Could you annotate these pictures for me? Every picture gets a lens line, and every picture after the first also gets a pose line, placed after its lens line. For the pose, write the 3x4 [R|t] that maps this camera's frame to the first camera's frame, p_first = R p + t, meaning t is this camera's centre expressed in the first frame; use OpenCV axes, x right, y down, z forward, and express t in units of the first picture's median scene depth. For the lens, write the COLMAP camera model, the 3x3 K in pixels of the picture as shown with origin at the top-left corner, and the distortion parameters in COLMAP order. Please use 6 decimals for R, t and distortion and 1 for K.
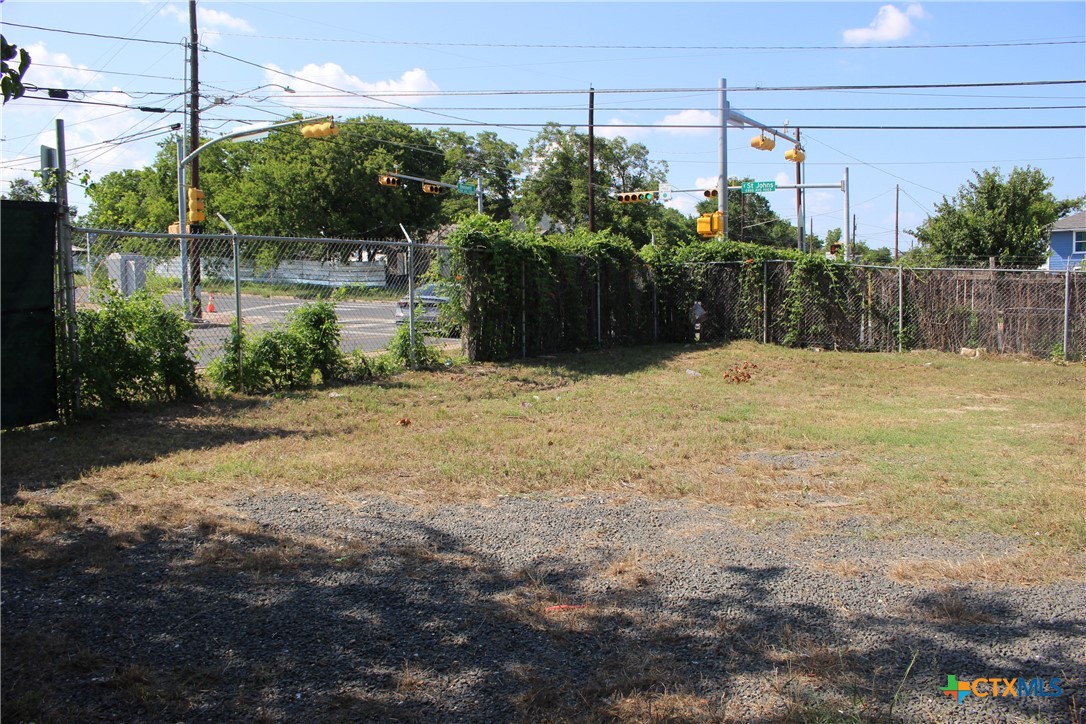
lens RADIAL K [[899.3, 0, 545.1], [0, 899.3, 366.5], [0, 0, 1]] dist [-0.153541, 0.121443]
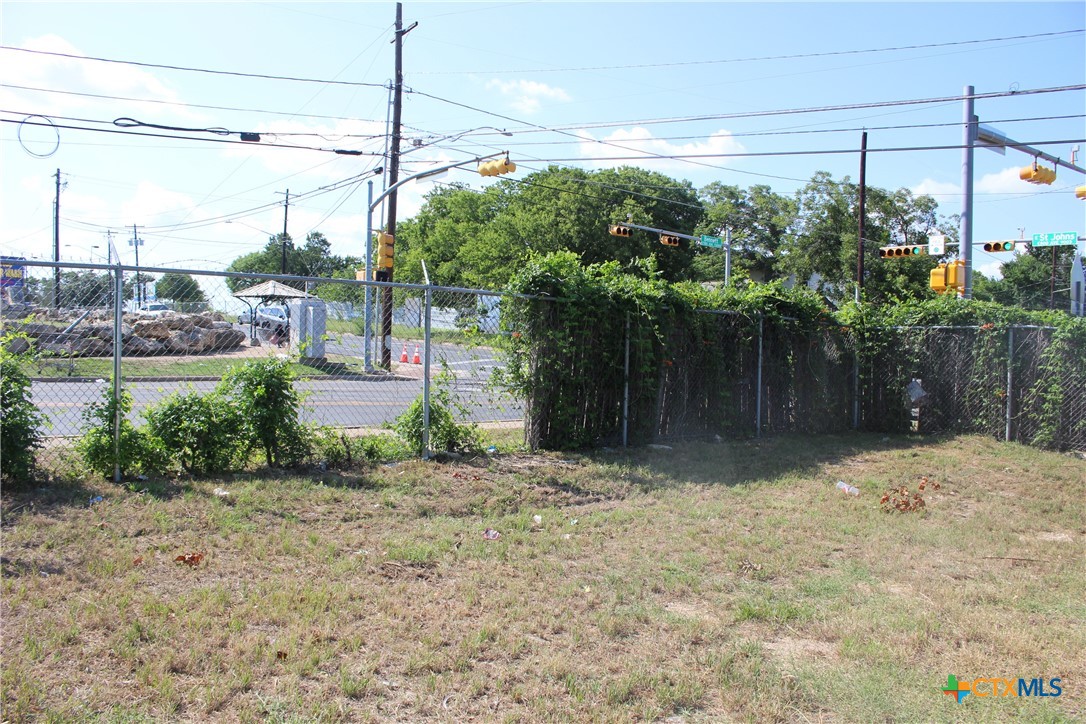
lens RADIAL K [[899.3, 0, 541.0], [0, 899.3, 371.1], [0, 0, 1]] dist [-0.153541, 0.121443]
pose [[0.945060, 0.043171, -0.324035, 0.077208], [-0.062803, 0.996754, -0.050372, -0.015531], [0.320808, 0.067955, 0.944703, 0.144339]]
